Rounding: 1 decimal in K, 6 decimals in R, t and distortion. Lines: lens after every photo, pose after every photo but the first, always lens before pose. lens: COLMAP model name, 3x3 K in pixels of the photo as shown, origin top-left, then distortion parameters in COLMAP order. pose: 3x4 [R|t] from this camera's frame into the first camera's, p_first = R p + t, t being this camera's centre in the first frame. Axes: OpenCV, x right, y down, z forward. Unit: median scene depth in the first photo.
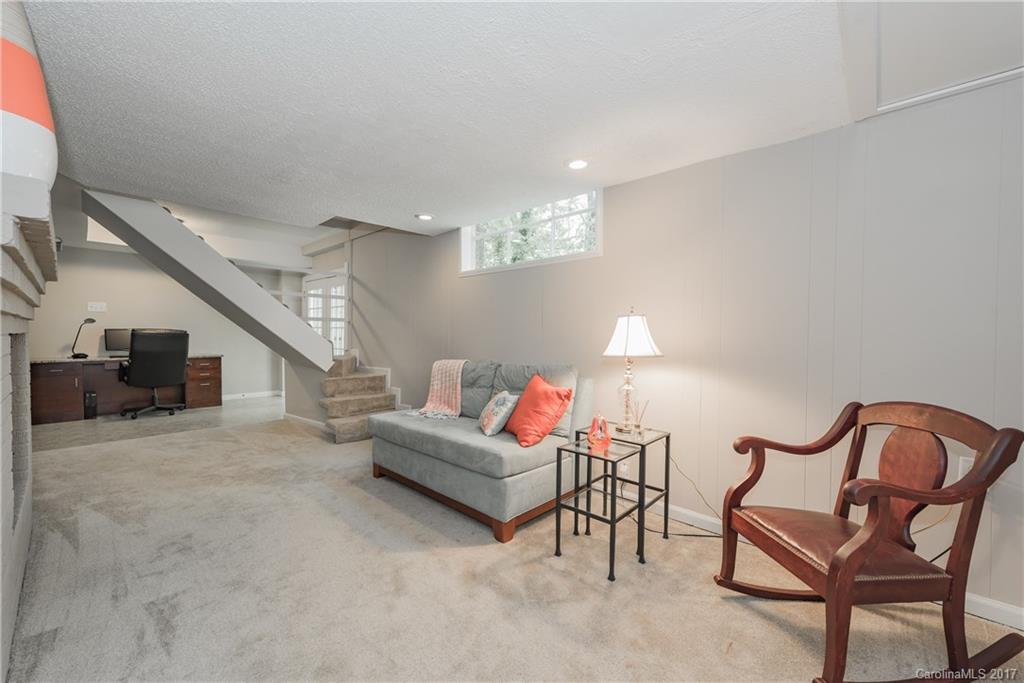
lens RADIAL K [[406.2, 0, 509.4], [0, 406.2, 334.4], [0, 0, 1]] dist [0.006267, -0.000126]
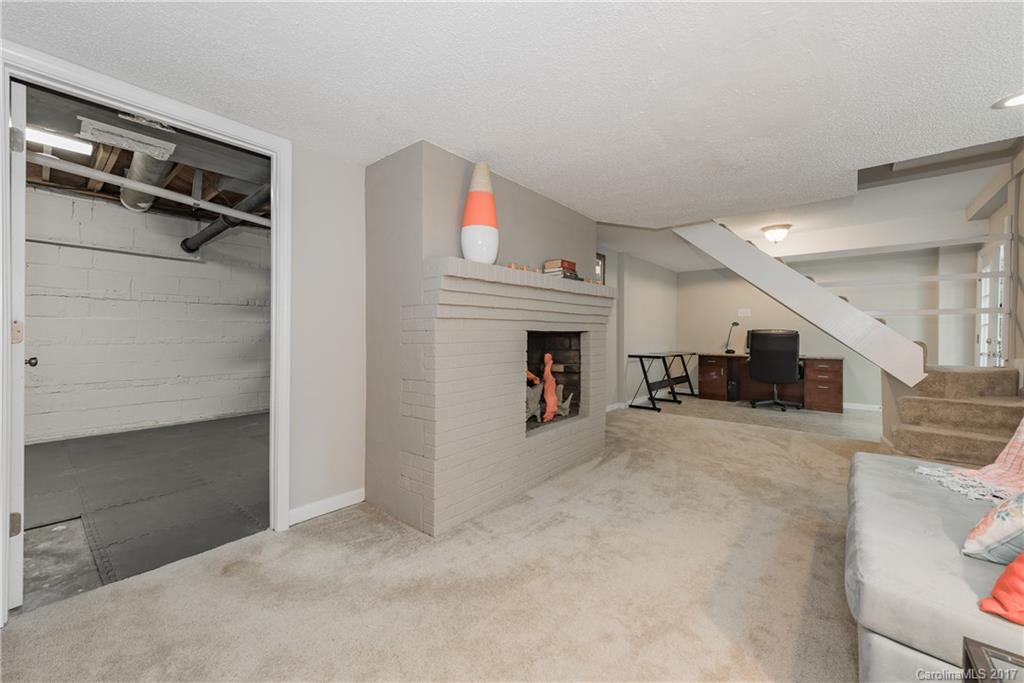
lens RADIAL K [[406.2, 0, 509.4], [0, 406.2, 334.4], [0, 0, 1]] dist [0.006267, -0.000126]
pose [[0.036085, -0.004406, -0.999339, 0.310945], [-0.005934, 0.999972, -0.004623, 0.013608], [0.999331, 0.006097, 0.036057, 0.406773]]
